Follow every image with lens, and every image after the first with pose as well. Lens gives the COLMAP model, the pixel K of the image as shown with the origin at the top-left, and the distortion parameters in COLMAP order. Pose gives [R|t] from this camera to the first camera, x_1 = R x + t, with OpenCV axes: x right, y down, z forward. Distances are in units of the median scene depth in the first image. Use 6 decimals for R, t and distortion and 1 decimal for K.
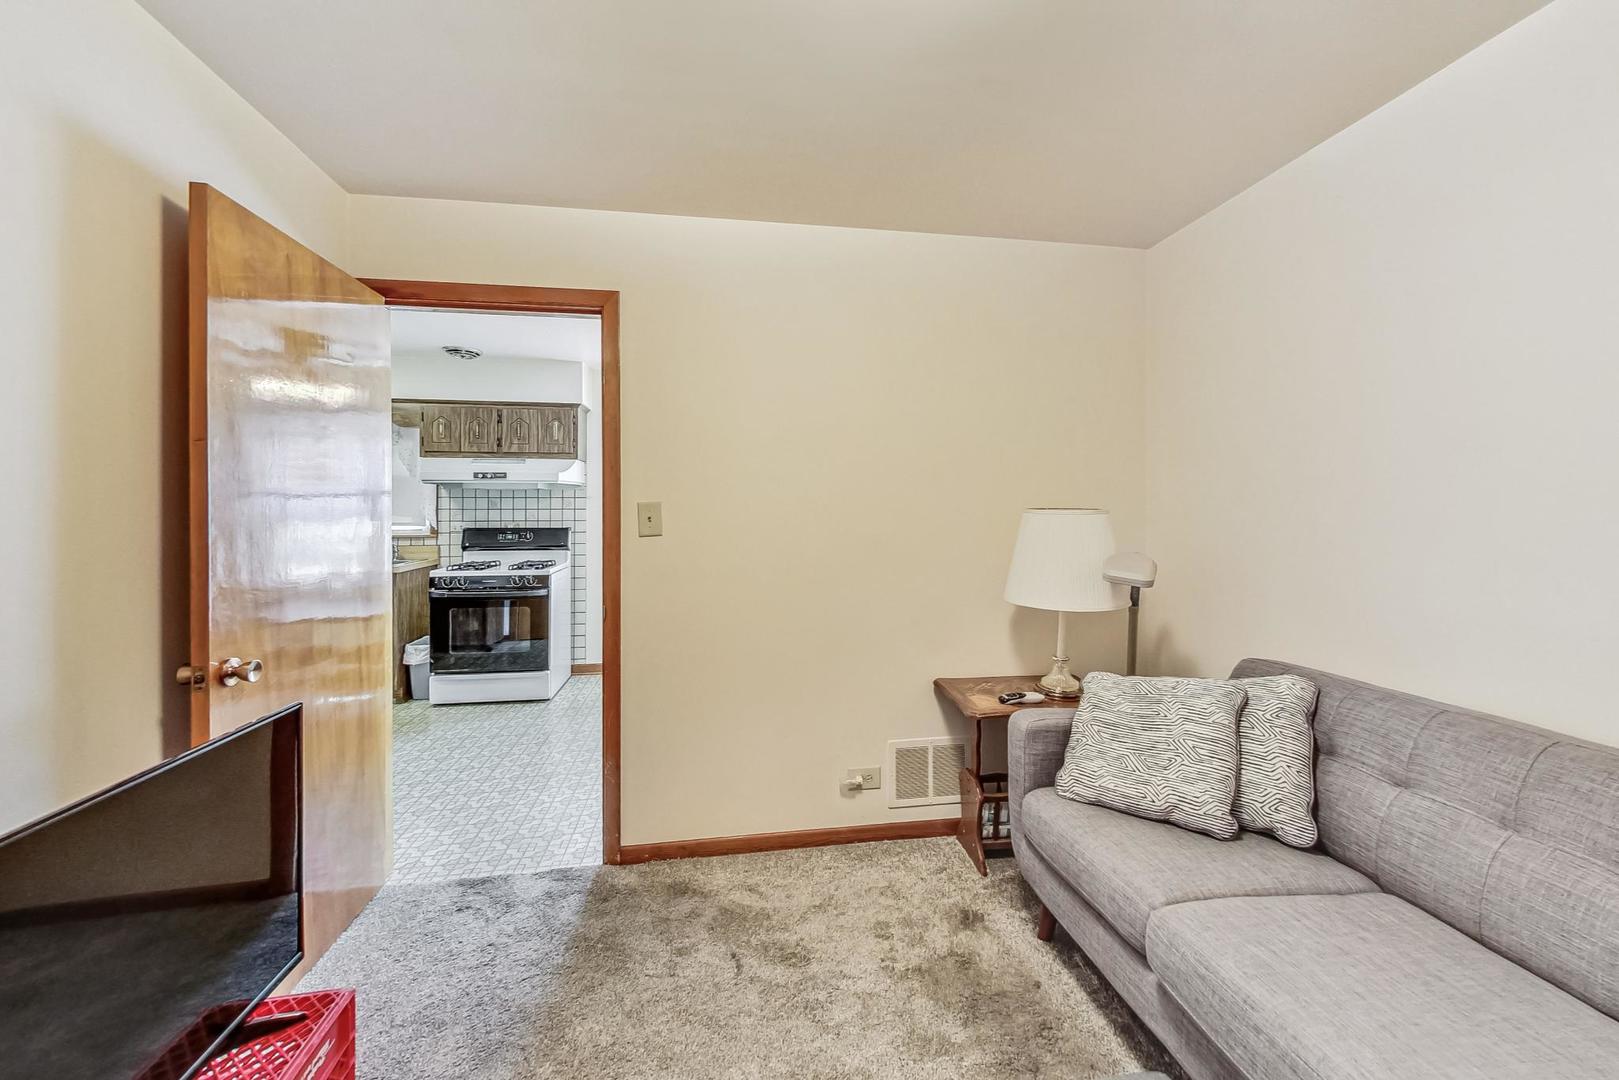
lens RADIAL K [[630.3, 0, 811.5], [0, 630.3, 507.2], [0, 0, 1]] dist [-0.010890, 0.001389]
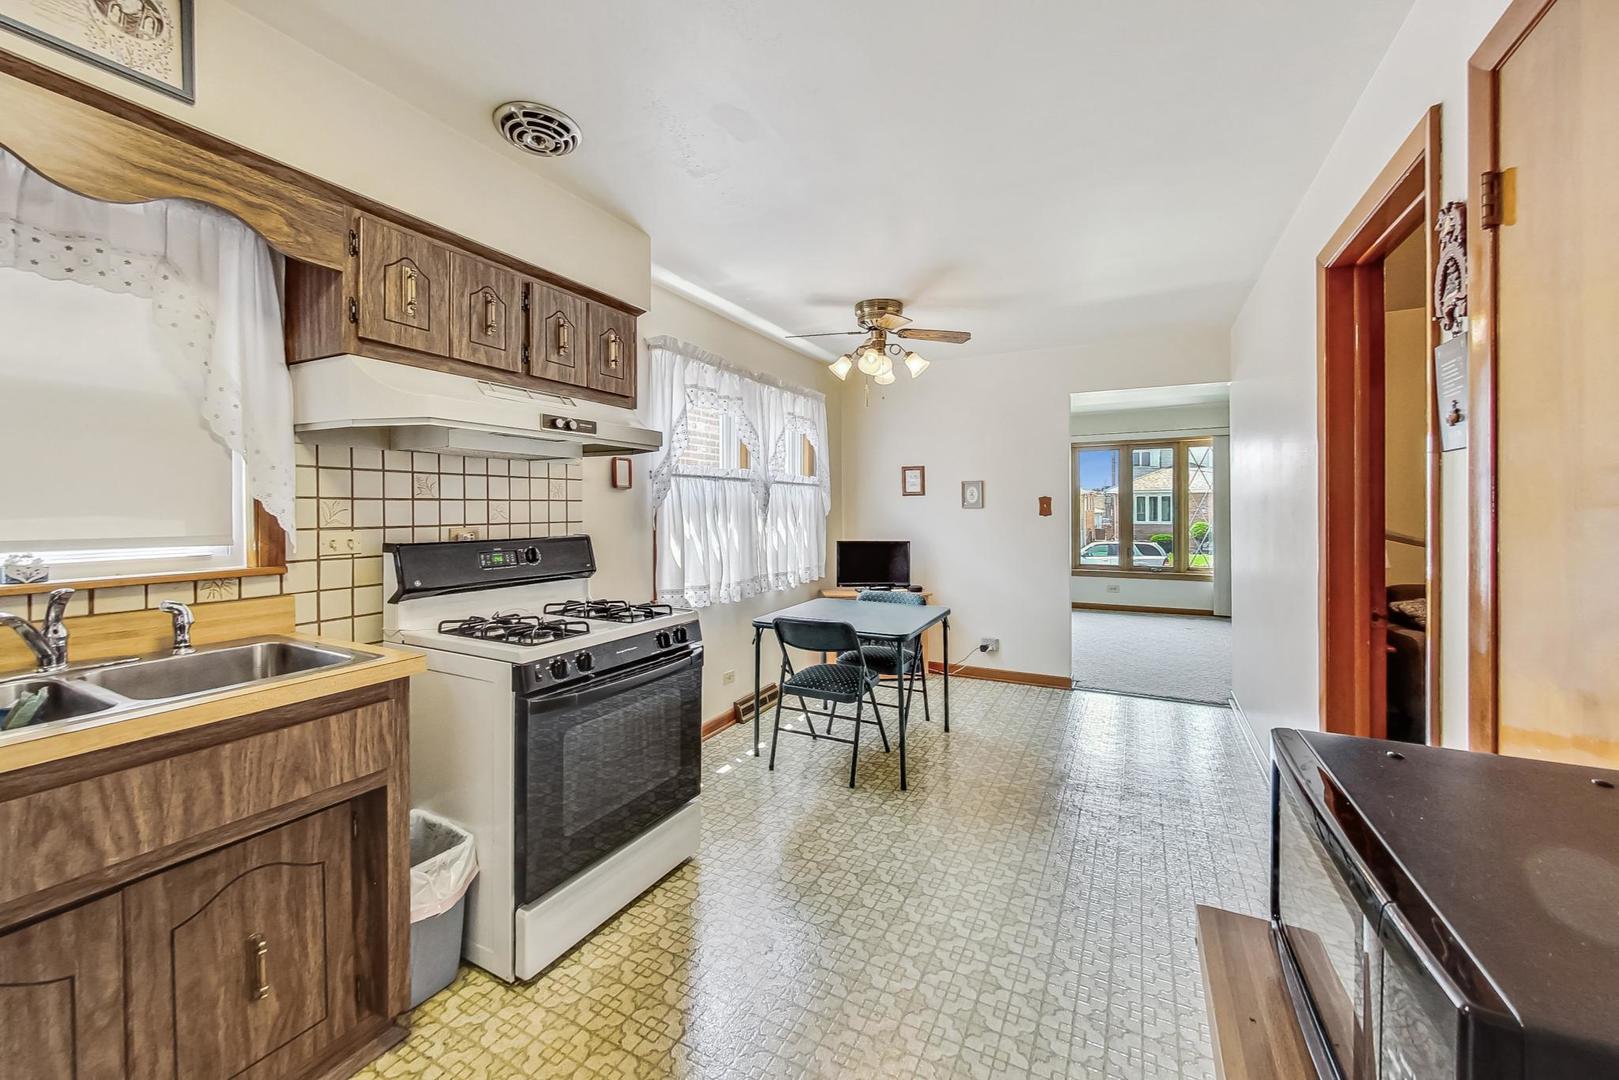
lens RADIAL K [[630.3, 0, 816.1], [0, 630.3, 514.2], [0, 0, 1]] dist [-0.010890, 0.001389]
pose [[0.587979, -0.008701, 0.808829, -0.721156], [-0.003500, 0.999905, 0.013301, 0.007254], [-0.808869, -0.010652, 0.587893, 0.539875]]
